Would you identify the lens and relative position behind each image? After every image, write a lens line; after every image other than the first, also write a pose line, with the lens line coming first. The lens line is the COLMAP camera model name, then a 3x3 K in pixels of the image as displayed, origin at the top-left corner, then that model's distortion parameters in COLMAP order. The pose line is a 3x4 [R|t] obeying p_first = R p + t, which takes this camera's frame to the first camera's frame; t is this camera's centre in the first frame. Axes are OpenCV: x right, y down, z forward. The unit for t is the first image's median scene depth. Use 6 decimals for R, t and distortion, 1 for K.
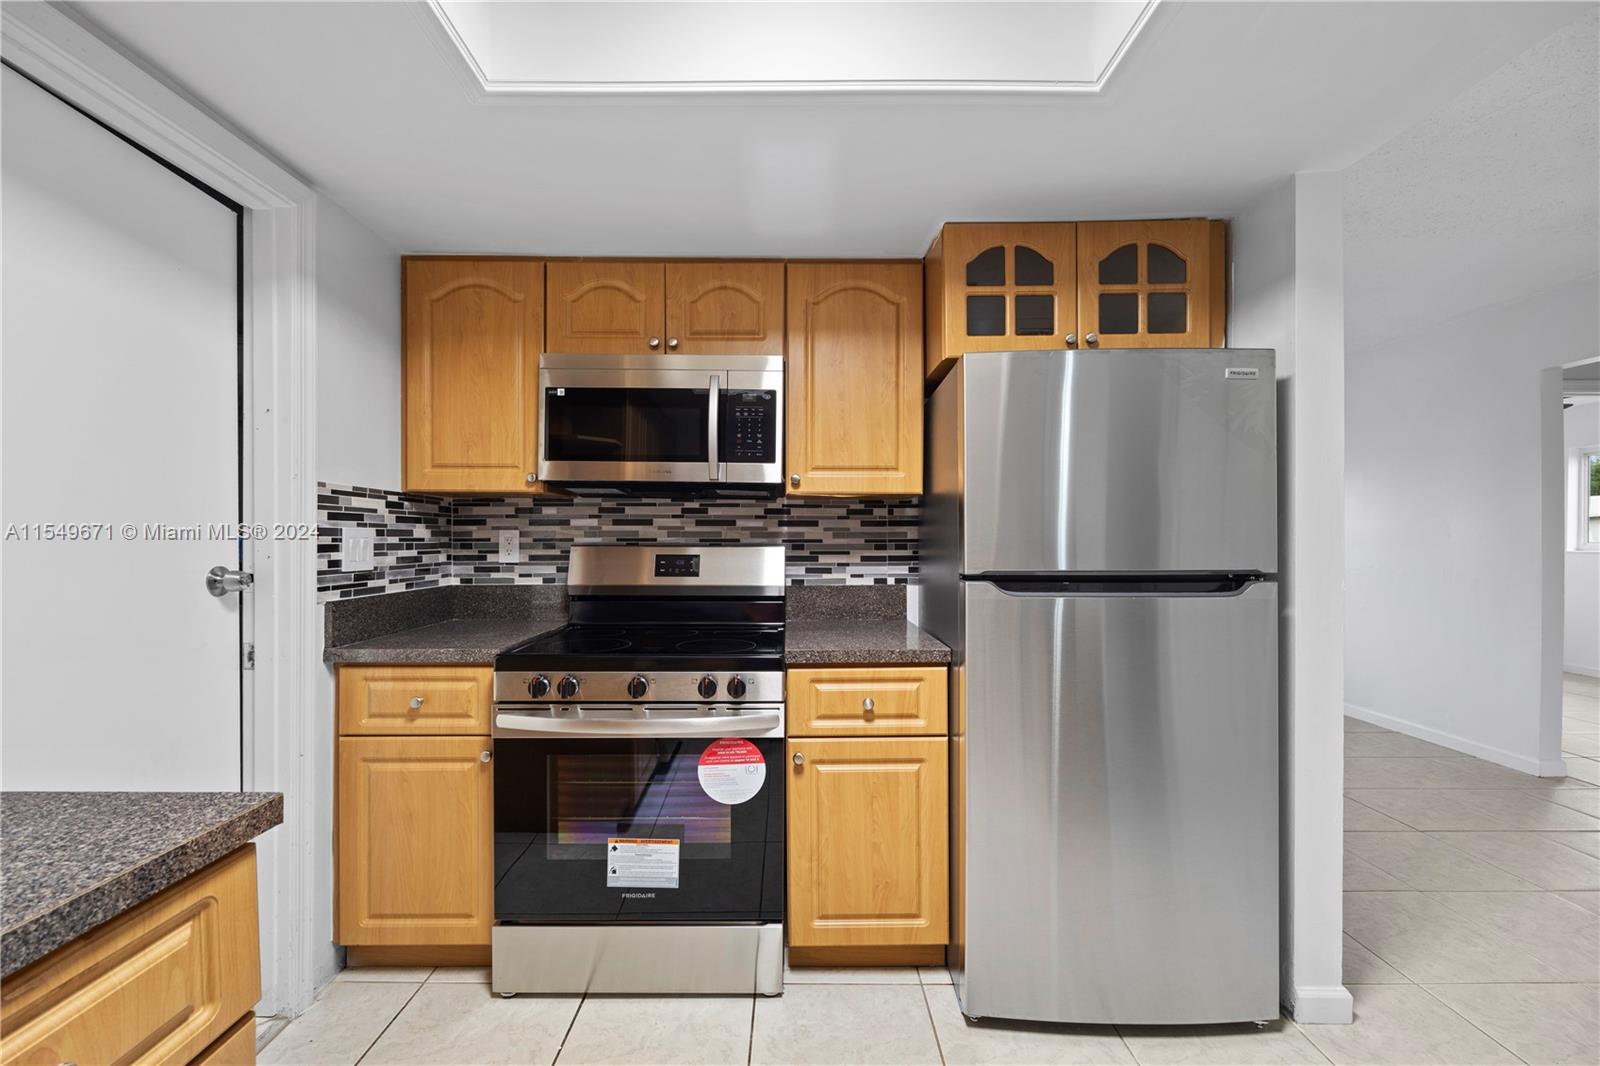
lens RADIAL K [[644.4, 0, 809.4], [0, 644.4, 539.5], [0, 0, 1]] dist [-0.000910, -0.000187]
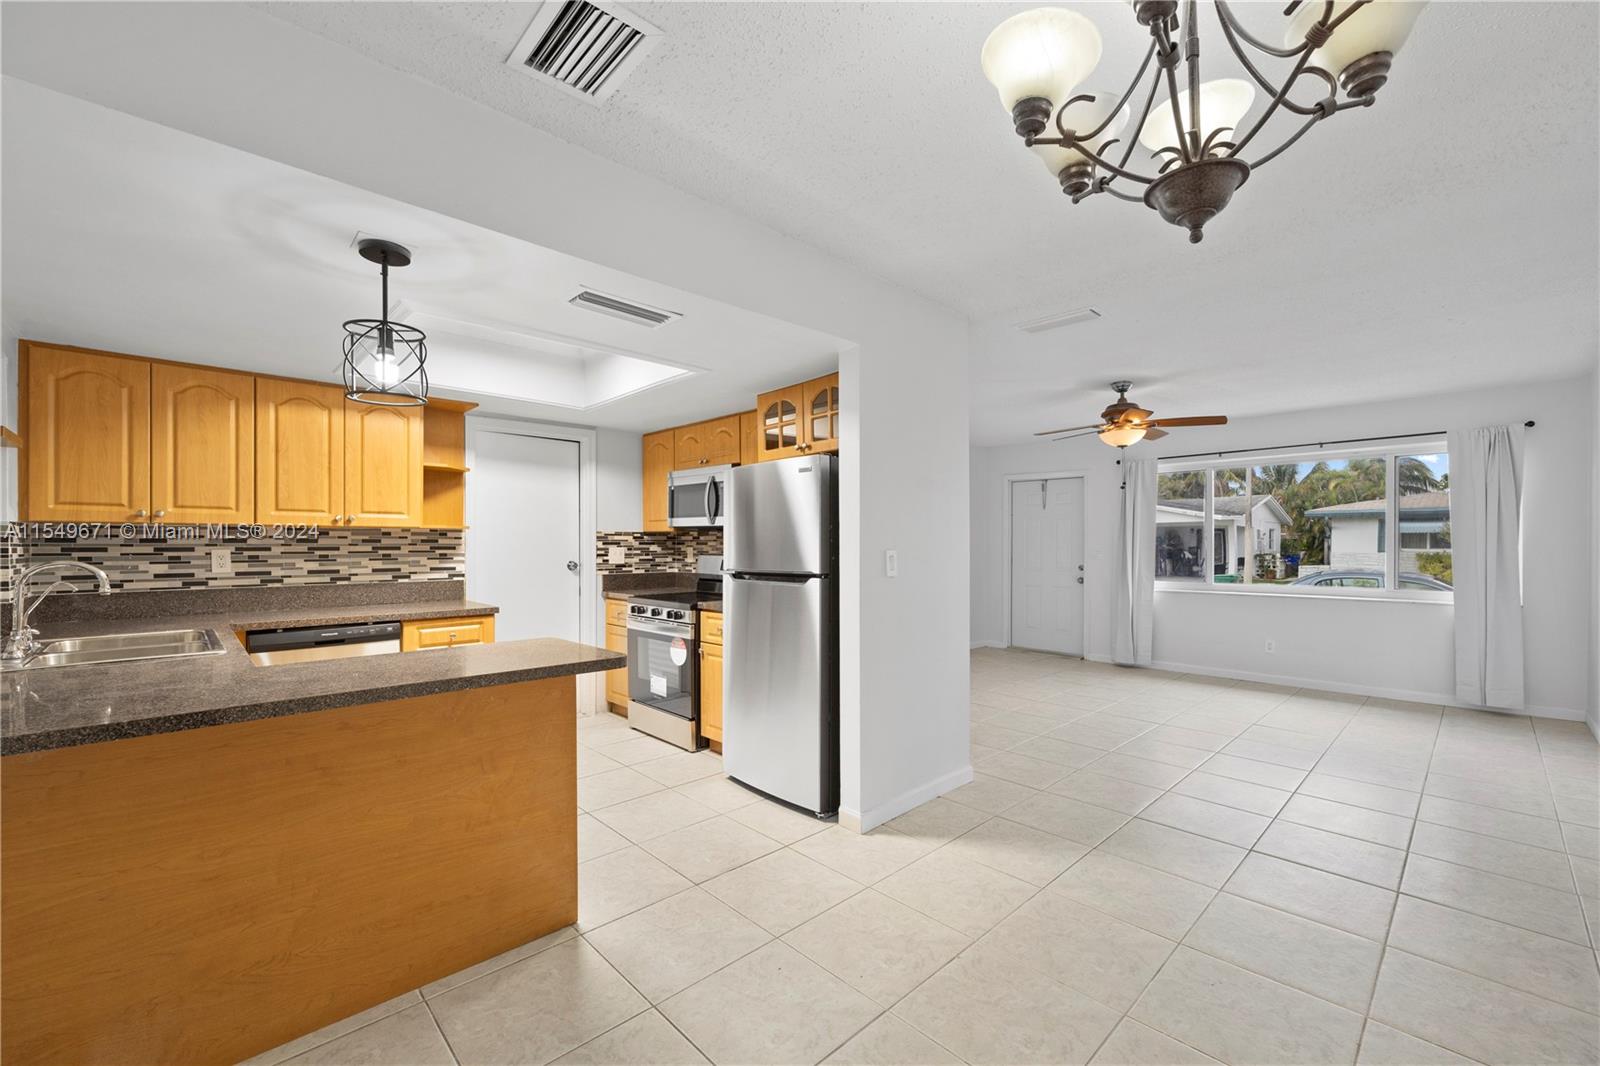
lens RADIAL K [[649.1, 0, 790.3], [0, 649.1, 539.6], [0, 0, 1]] dist [-0.014074, 0.000063]
pose [[0.683152, -0.006905, -0.730244, 1.662912], [0.000381, 0.999959, -0.009099, -0.024777], [0.730277, 0.005937, 0.683126, -0.282916]]
